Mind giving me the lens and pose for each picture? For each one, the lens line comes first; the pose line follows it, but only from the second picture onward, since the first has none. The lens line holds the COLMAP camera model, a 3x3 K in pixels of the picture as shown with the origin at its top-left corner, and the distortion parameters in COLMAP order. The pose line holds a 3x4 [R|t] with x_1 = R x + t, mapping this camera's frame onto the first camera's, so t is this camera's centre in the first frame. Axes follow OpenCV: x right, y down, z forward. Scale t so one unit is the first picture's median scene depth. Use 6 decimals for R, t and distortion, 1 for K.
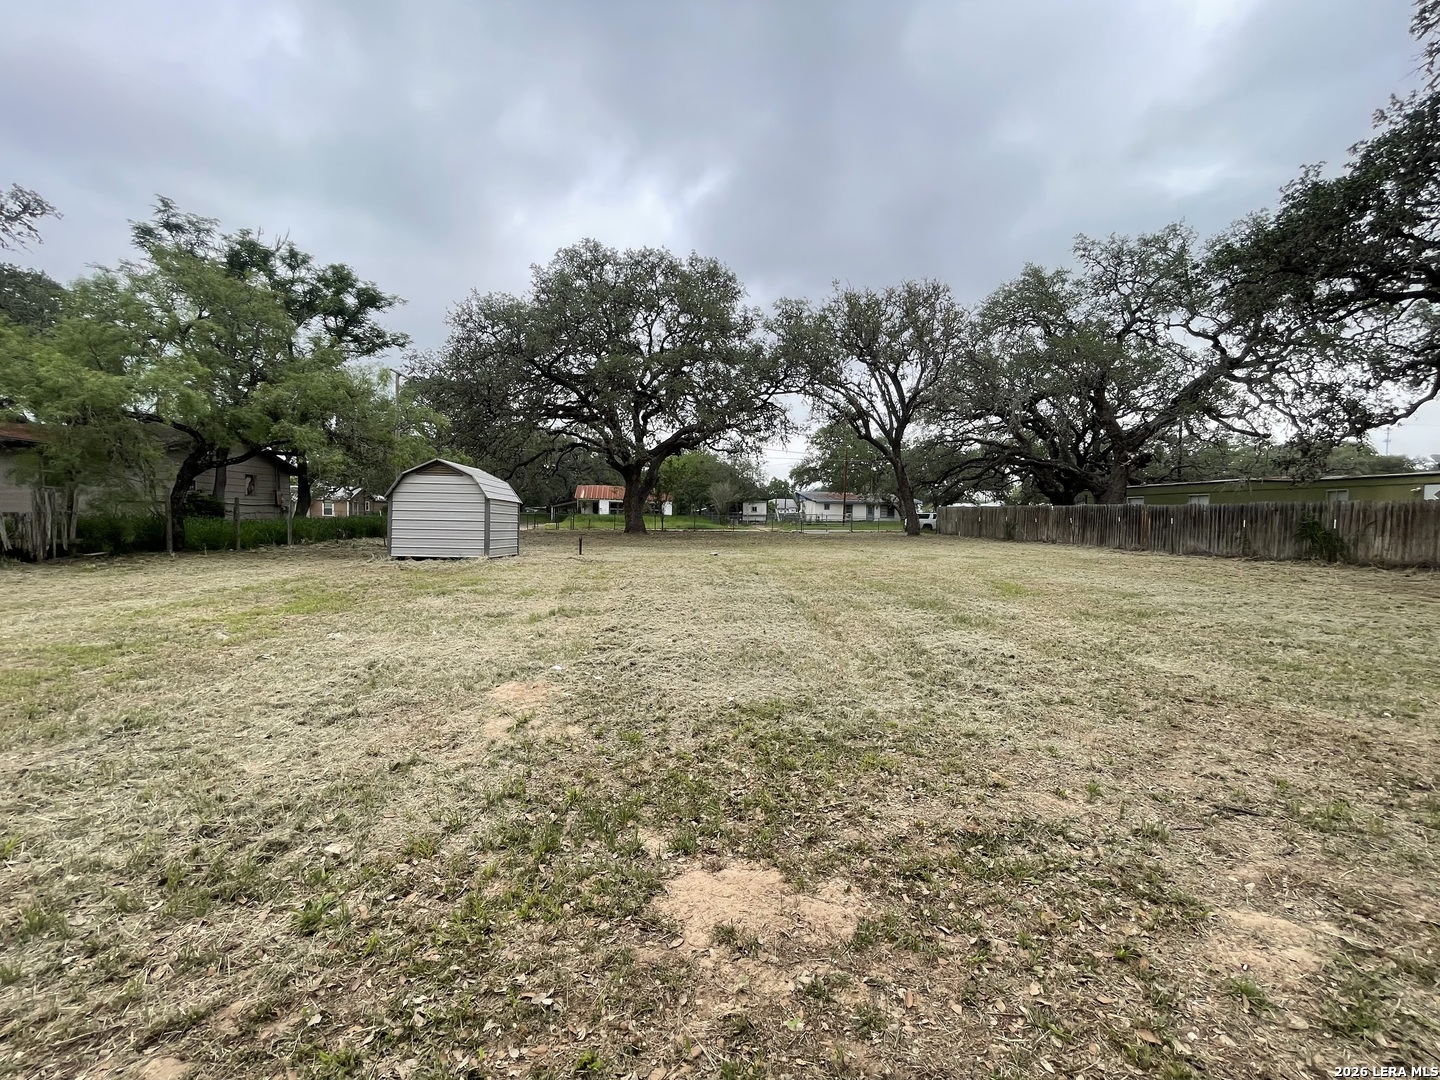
lens RADIAL K [[589.6, 0, 719.1], [0, 589.6, 531.3], [0, 0, 1]] dist [-0.003515, 0.000131]
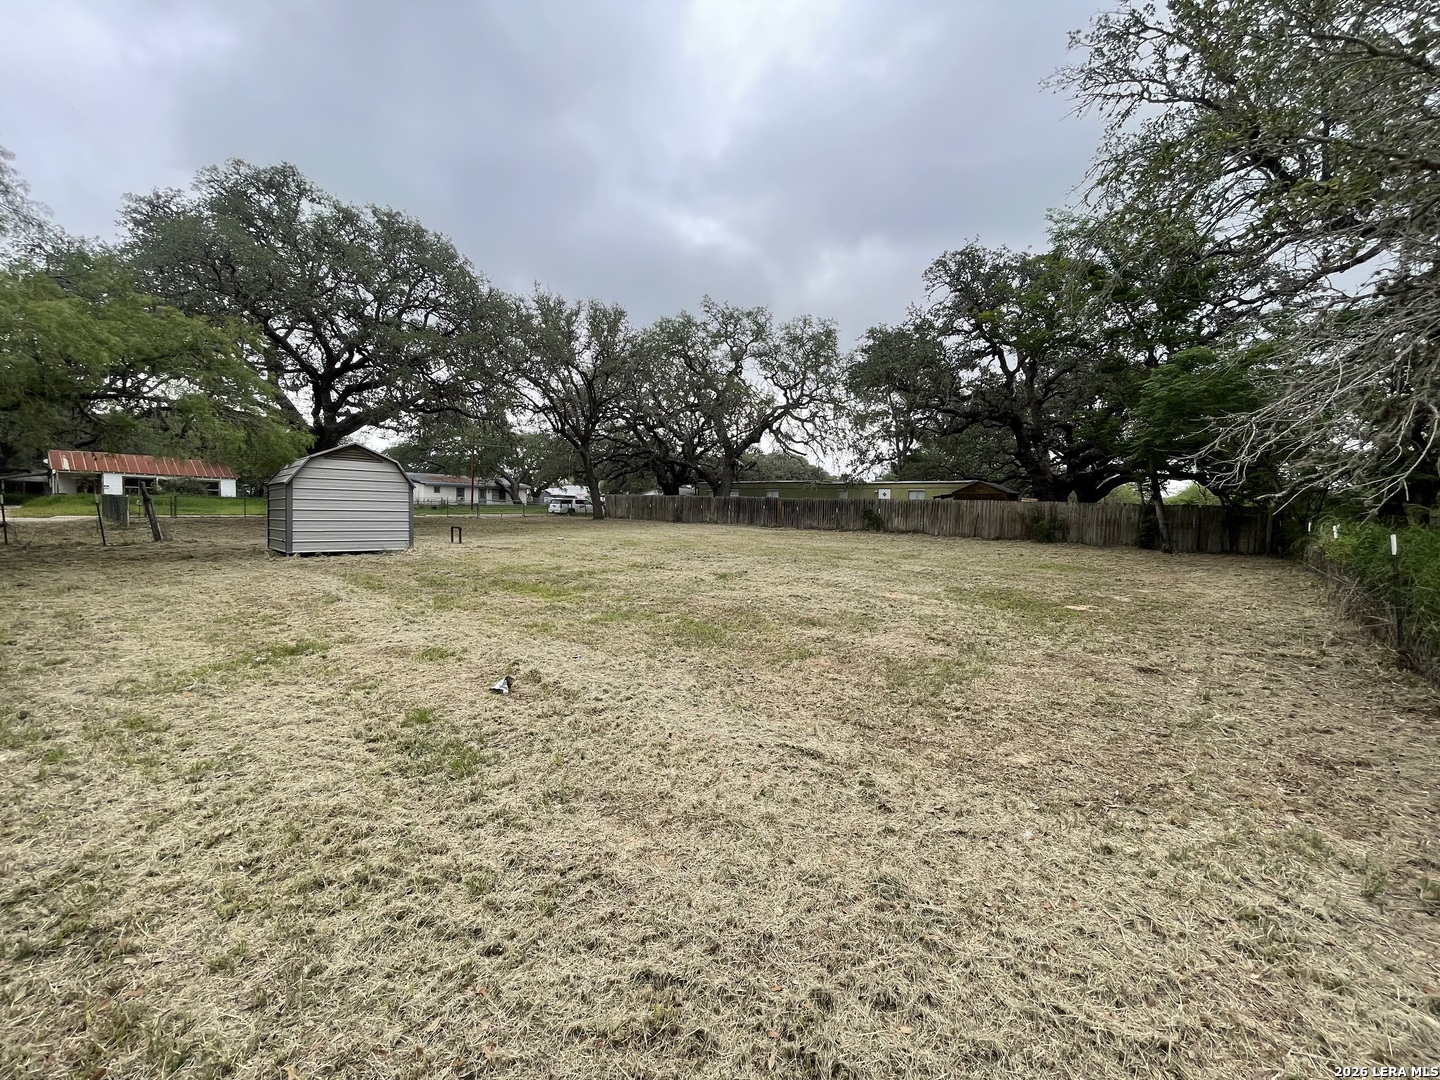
lens RADIAL K [[589.6, 0, 718.3], [0, 589.6, 543.2], [0, 0, 1]] dist [-0.003515, 0.000131]
pose [[0.732579, -0.040470, 0.679478, -0.357442], [0.006167, 0.998585, 0.052827, -0.006904], [-0.680655, -0.034510, 0.731791, -0.028814]]
